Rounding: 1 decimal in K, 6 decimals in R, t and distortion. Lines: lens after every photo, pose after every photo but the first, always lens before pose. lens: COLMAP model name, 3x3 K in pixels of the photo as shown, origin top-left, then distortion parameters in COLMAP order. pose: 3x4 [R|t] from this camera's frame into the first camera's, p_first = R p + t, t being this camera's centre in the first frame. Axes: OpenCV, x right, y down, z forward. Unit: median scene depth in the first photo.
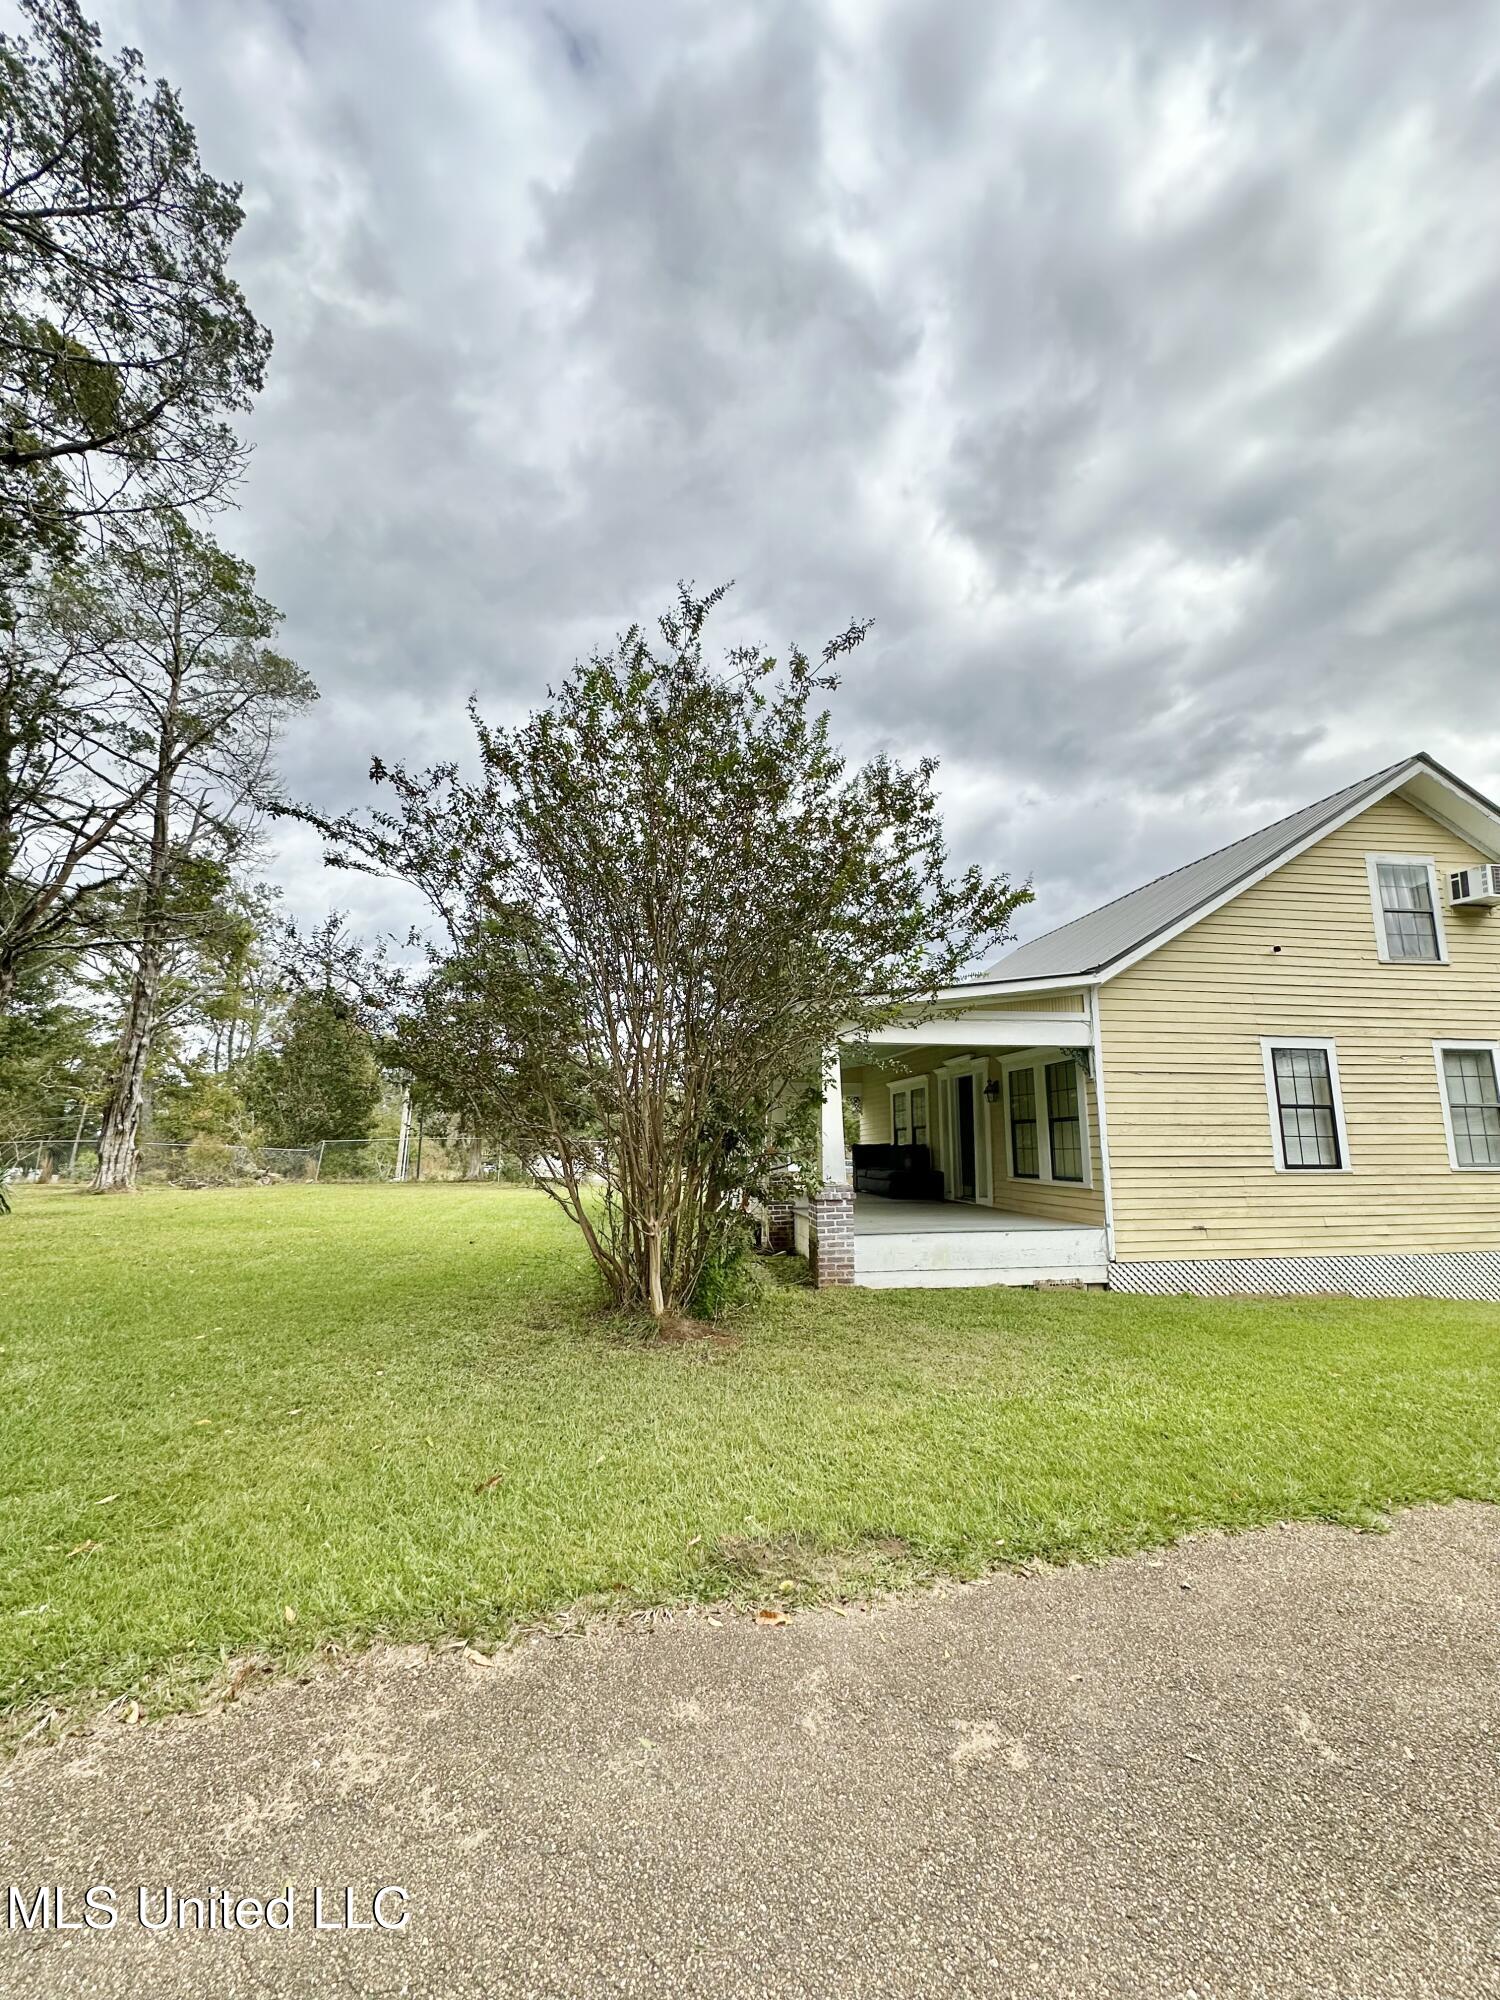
lens RADIAL K [[804.1, 0, 748.9], [0, 804.1, 1001.1], [0, 0, 1]] dist [-0.001854, 0.000249]
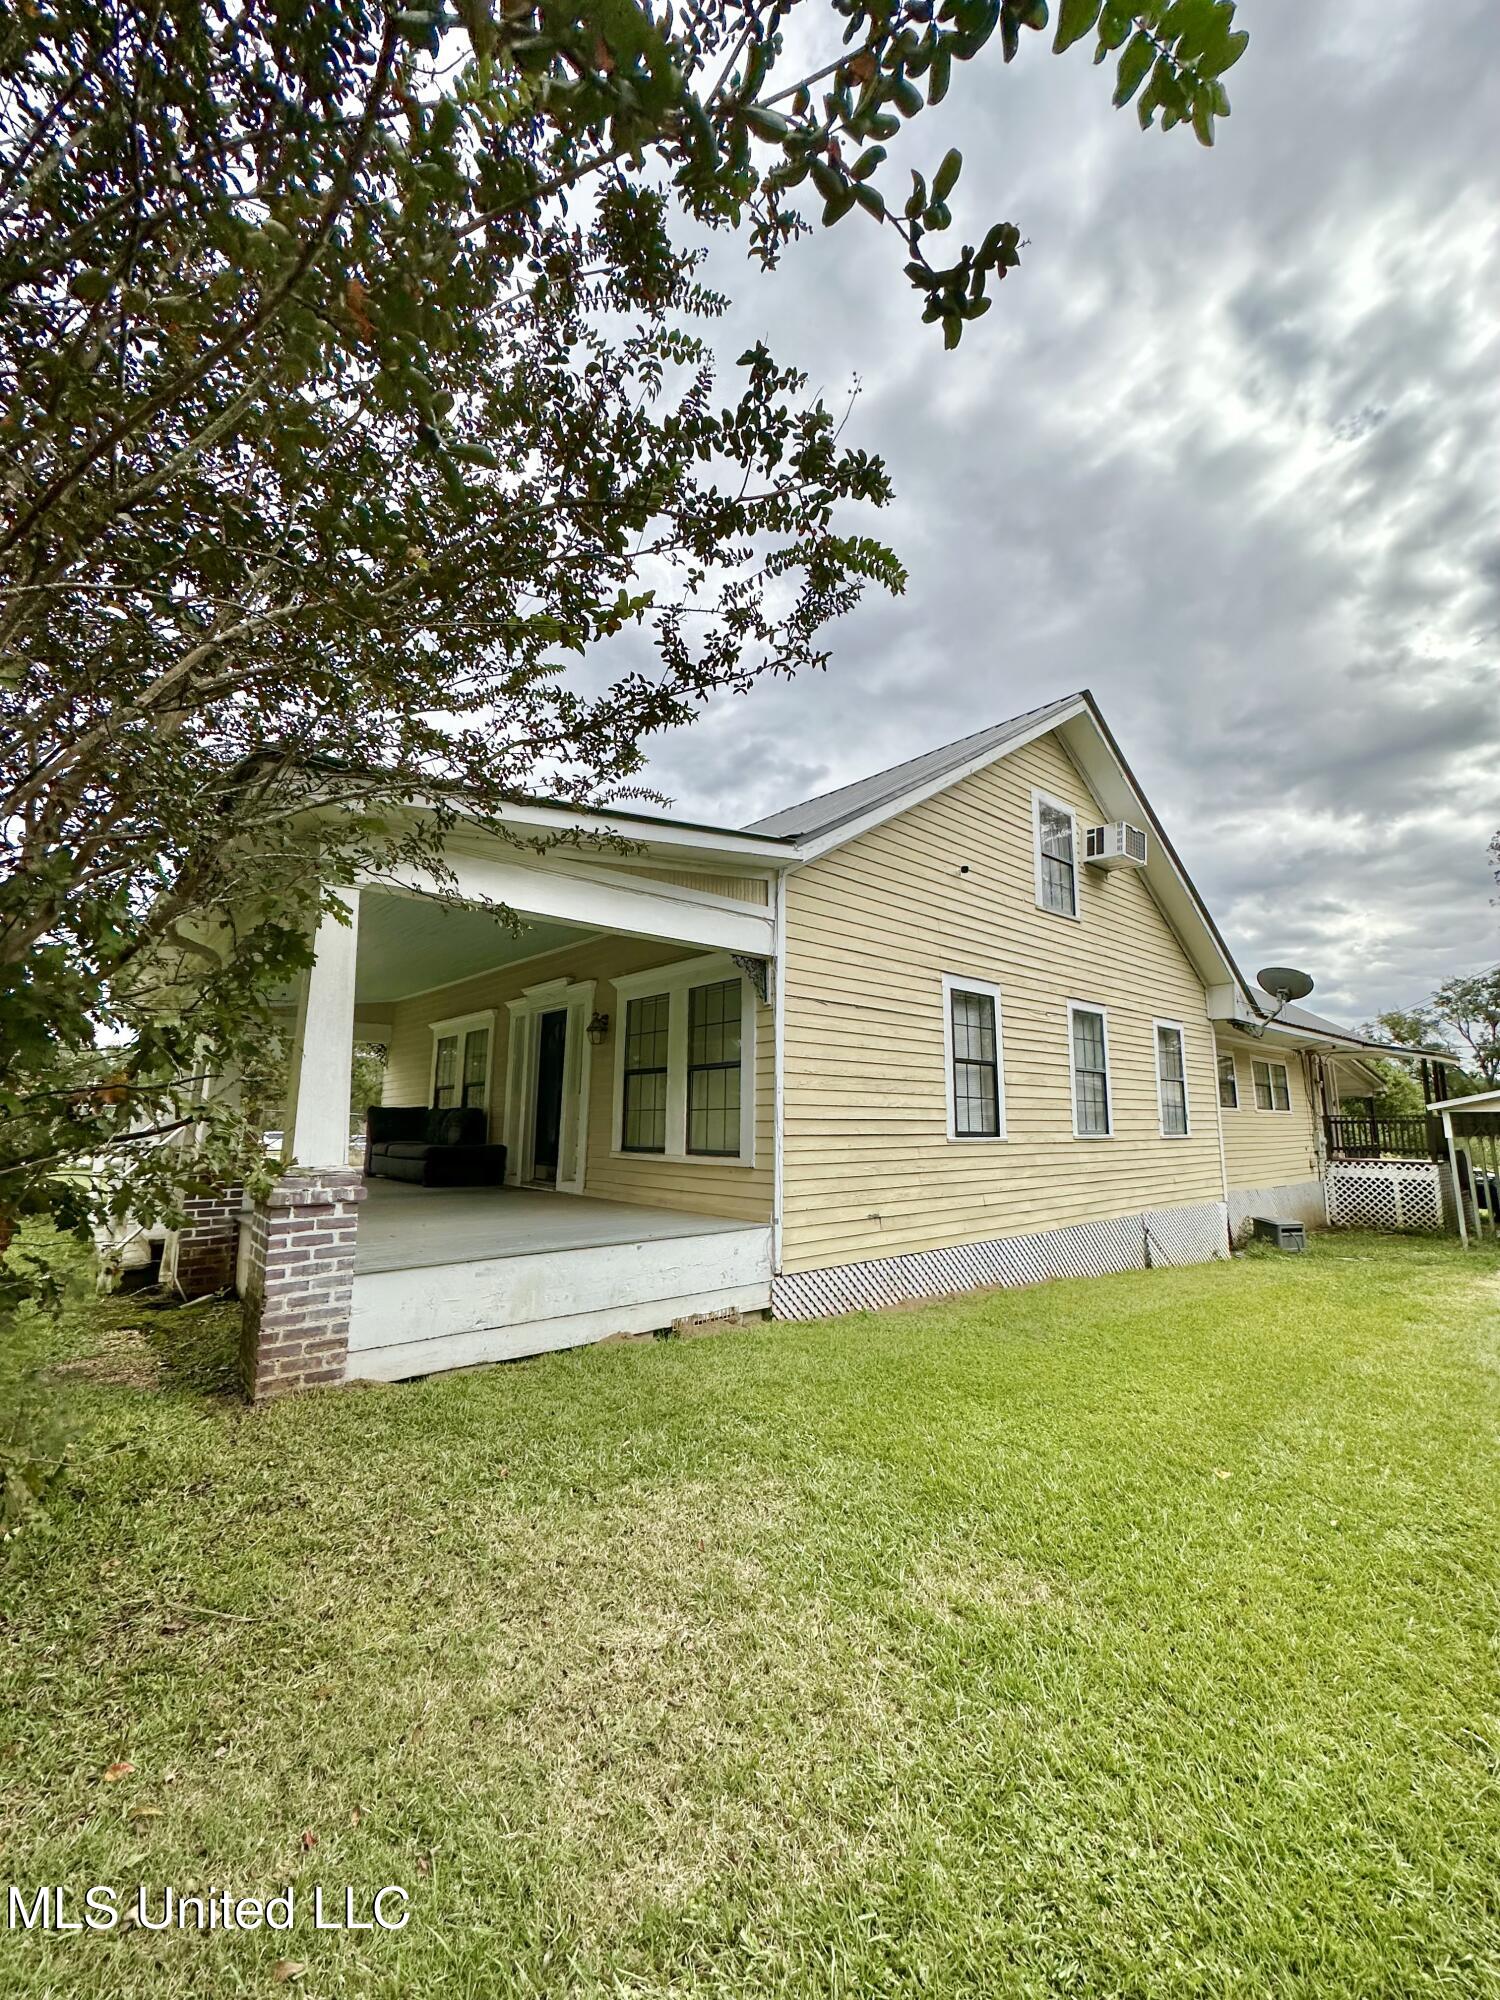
lens RADIAL K [[804.1, 0, 754.9], [0, 804.1, 994.4], [0, 0, 1]] dist [-0.001854, 0.000249]
pose [[0.842229, 0.090842, 0.531412, 0.055968], [-0.101594, 0.994785, -0.009037, 0.093852], [-0.529461, -0.046377, 0.847065, 0.427754]]
